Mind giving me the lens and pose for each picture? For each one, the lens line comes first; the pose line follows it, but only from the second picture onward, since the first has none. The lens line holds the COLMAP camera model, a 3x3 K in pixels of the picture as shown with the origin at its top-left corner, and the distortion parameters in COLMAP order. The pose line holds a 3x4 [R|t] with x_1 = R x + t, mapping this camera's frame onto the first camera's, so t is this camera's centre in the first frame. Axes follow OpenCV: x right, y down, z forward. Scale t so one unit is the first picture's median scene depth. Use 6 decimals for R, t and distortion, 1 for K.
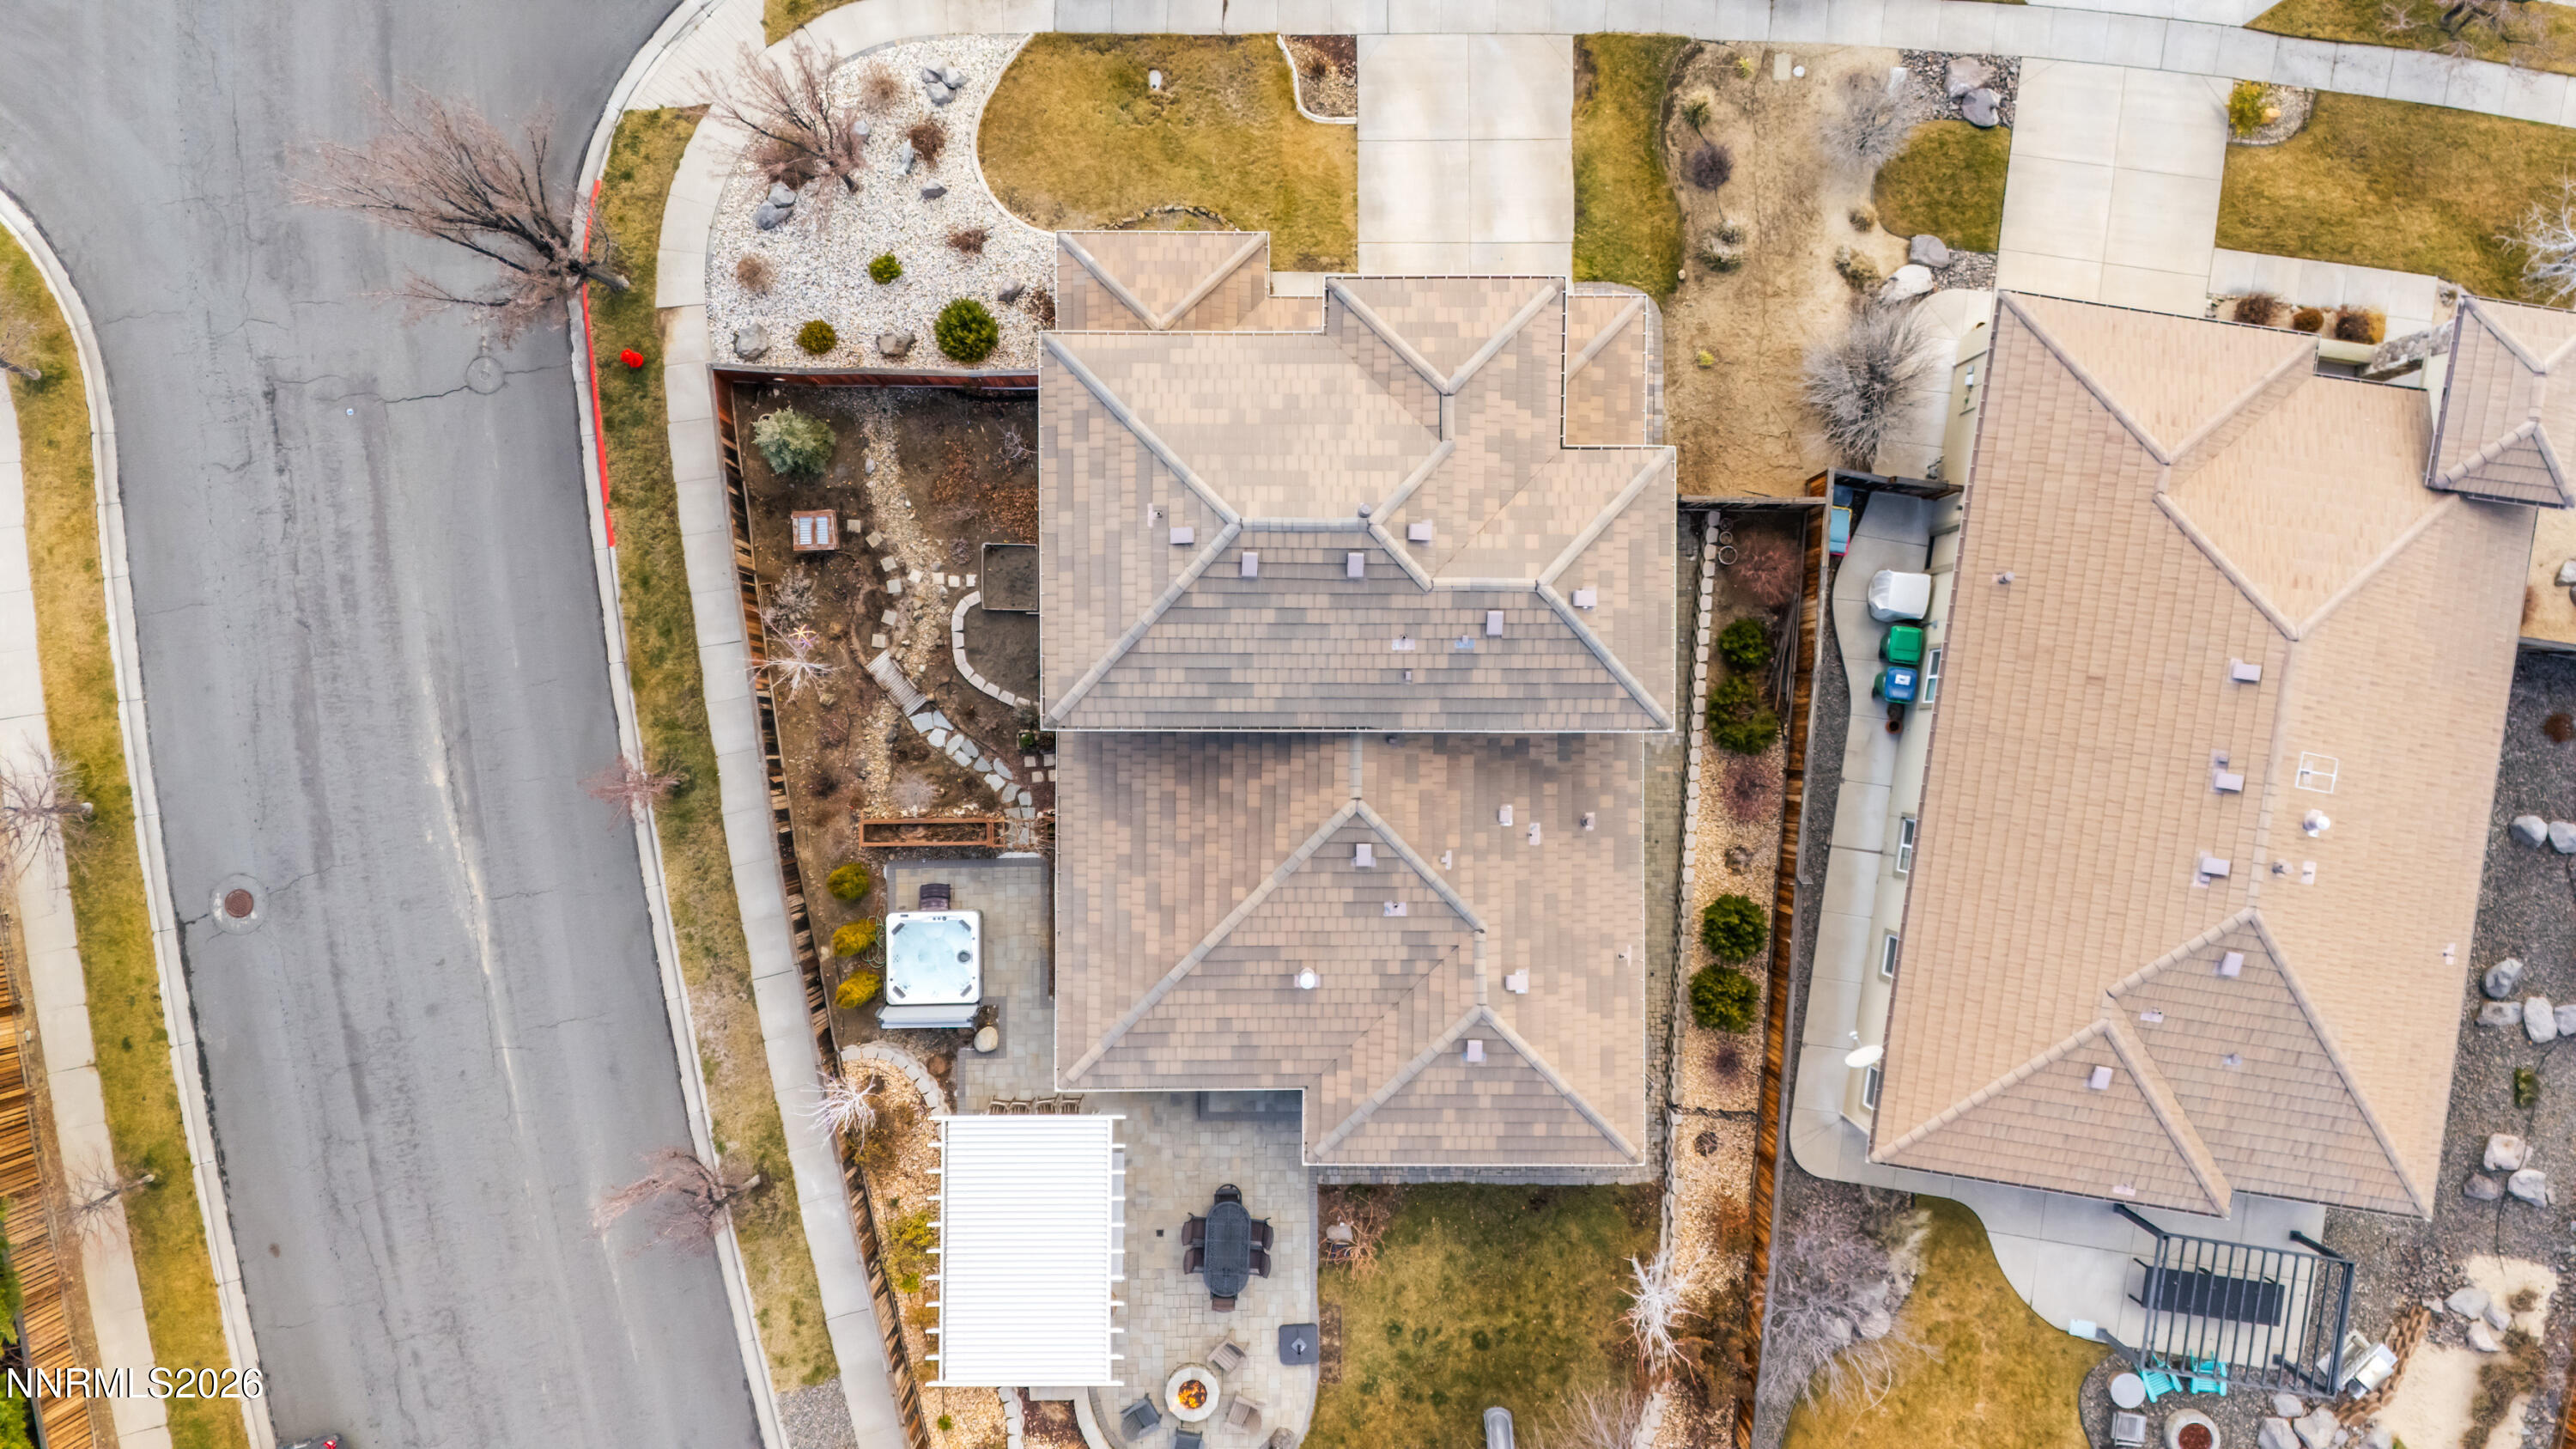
lens RADIAL K [[1876.3, 0, 1283.0], [0, 1876.3, 727.2], [0, 0, 1]] dist [0.087270, -0.082982]
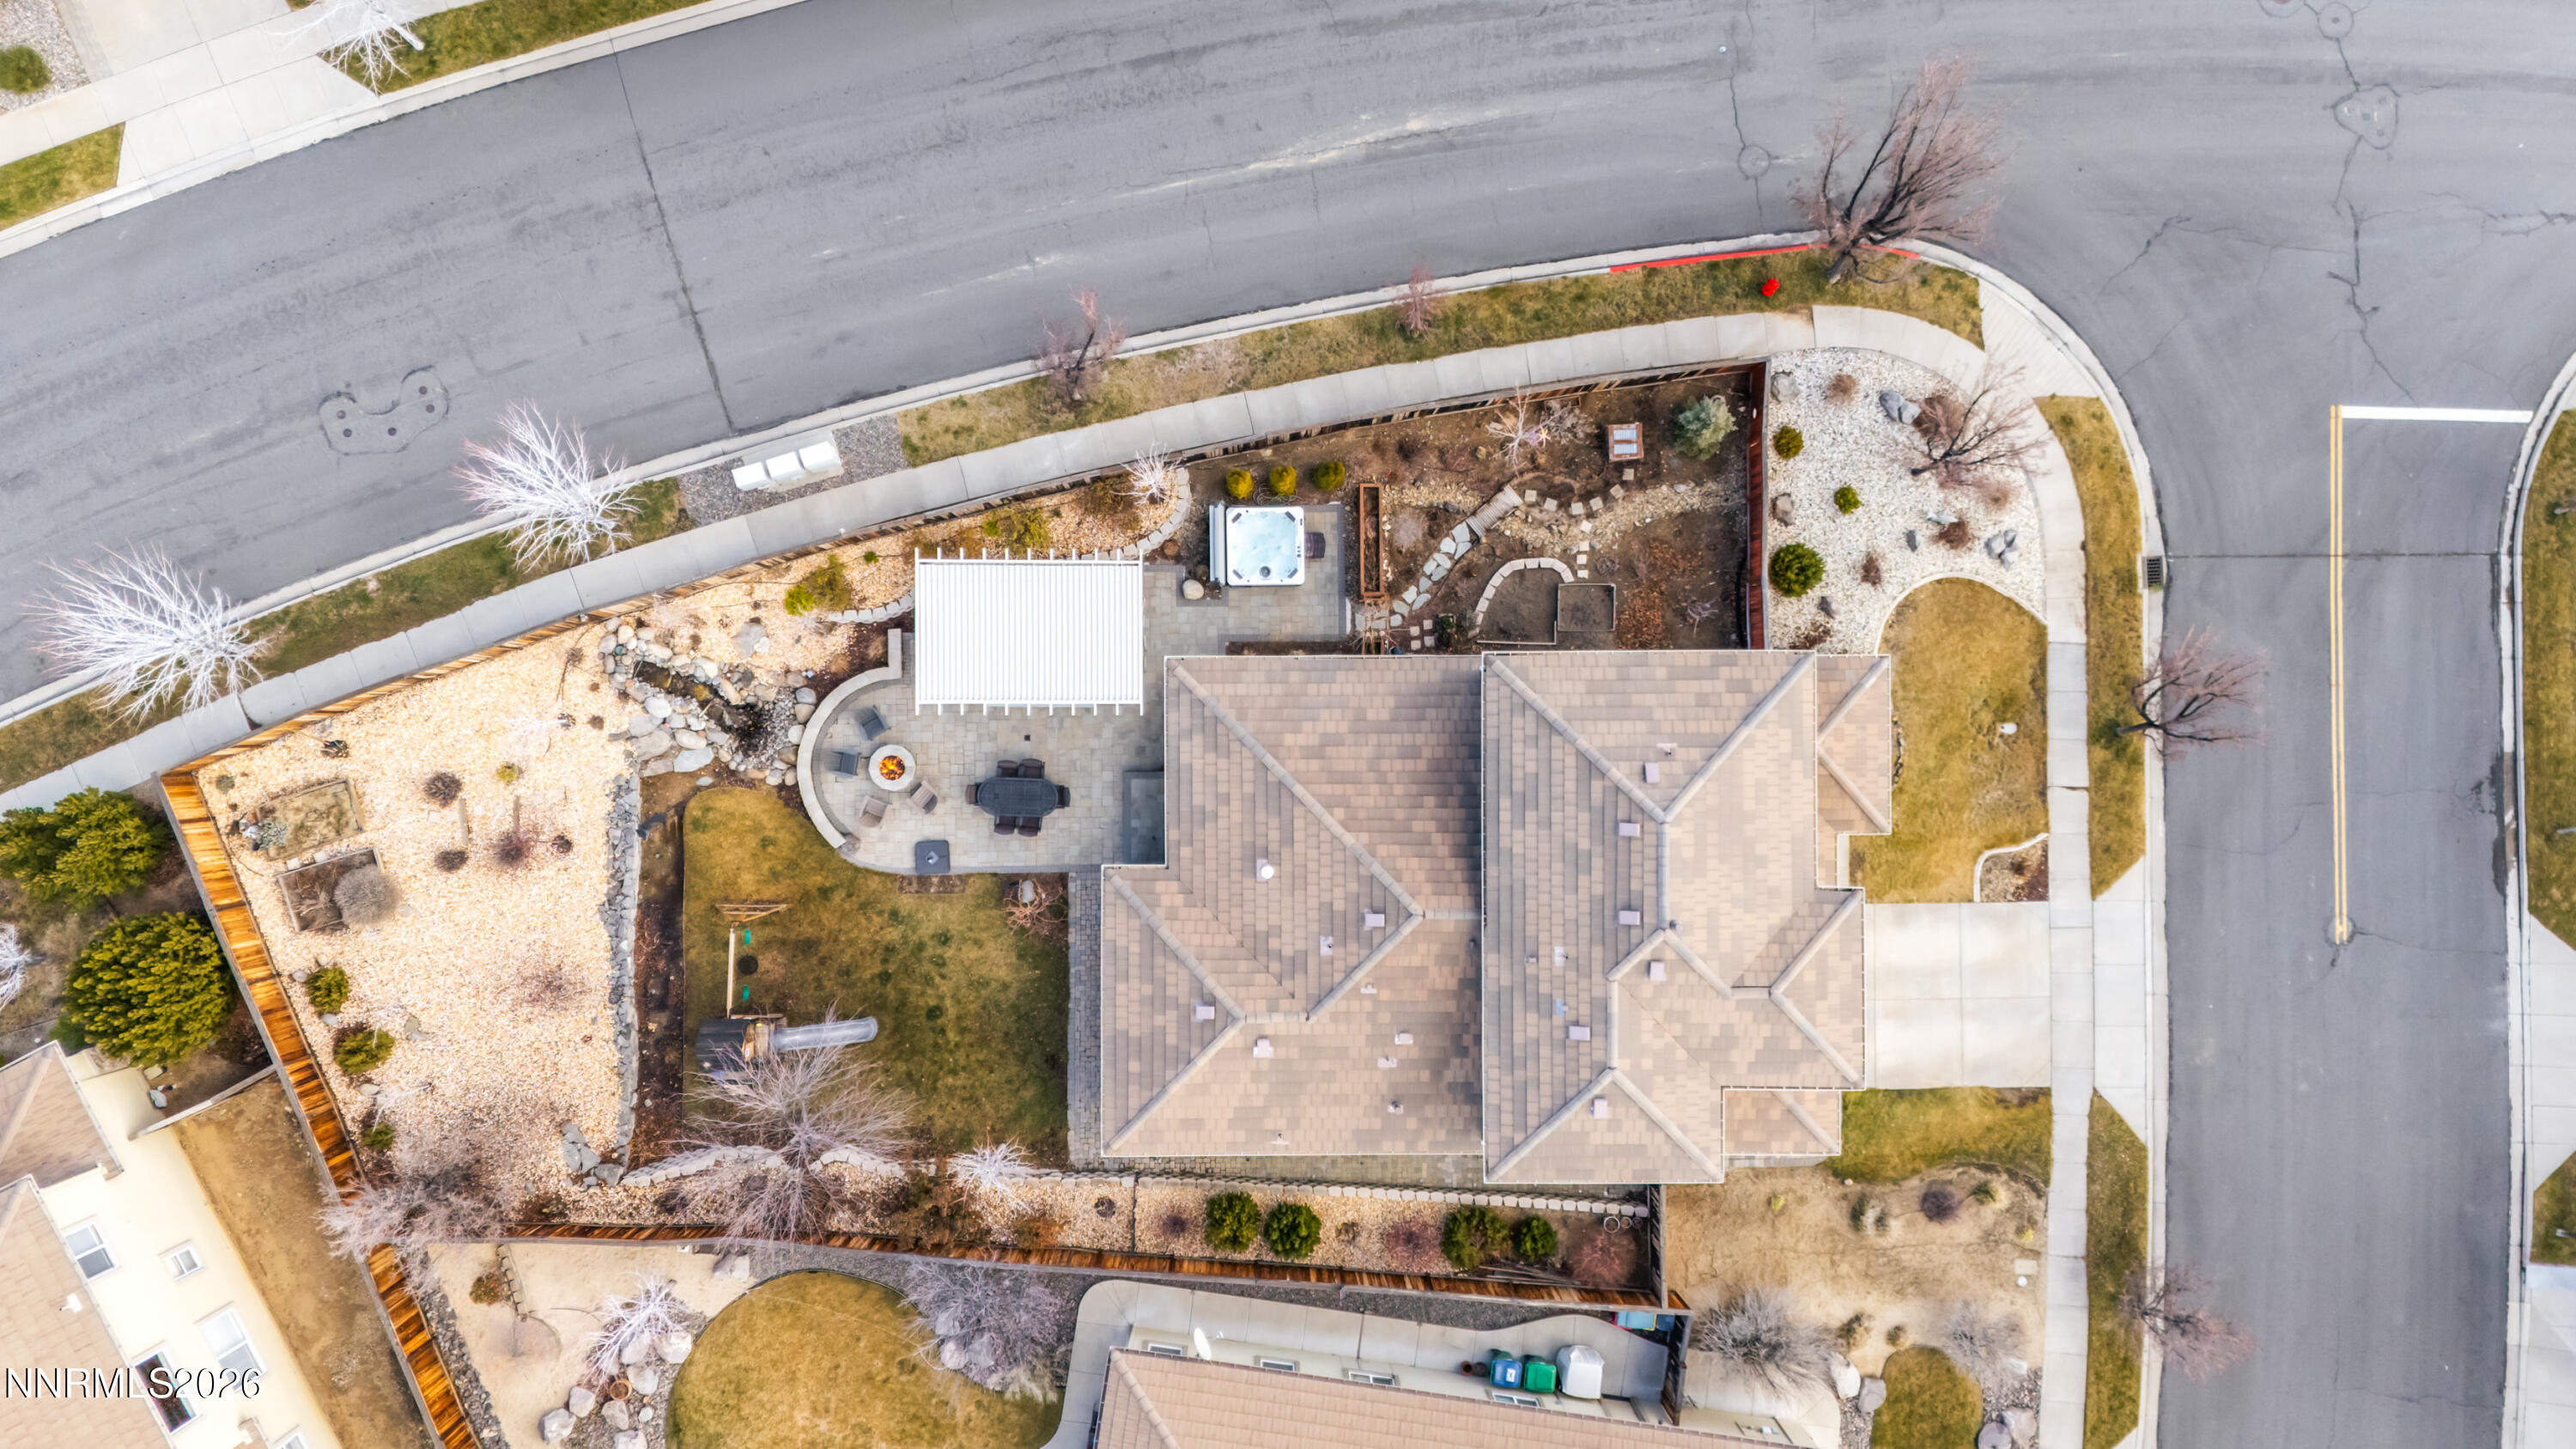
lens RADIAL K [[1876.3, 0, 1294.5], [0, 1876.3, 730.2], [0, 0, 1]] dist [0.087270, -0.082982]
pose [[0.003821, 0.999948, -0.009487, -0.058610], [-0.999814, 0.003641, -0.018954, 0.125299], [-0.018919, 0.009558, 0.999775, -0.167613]]
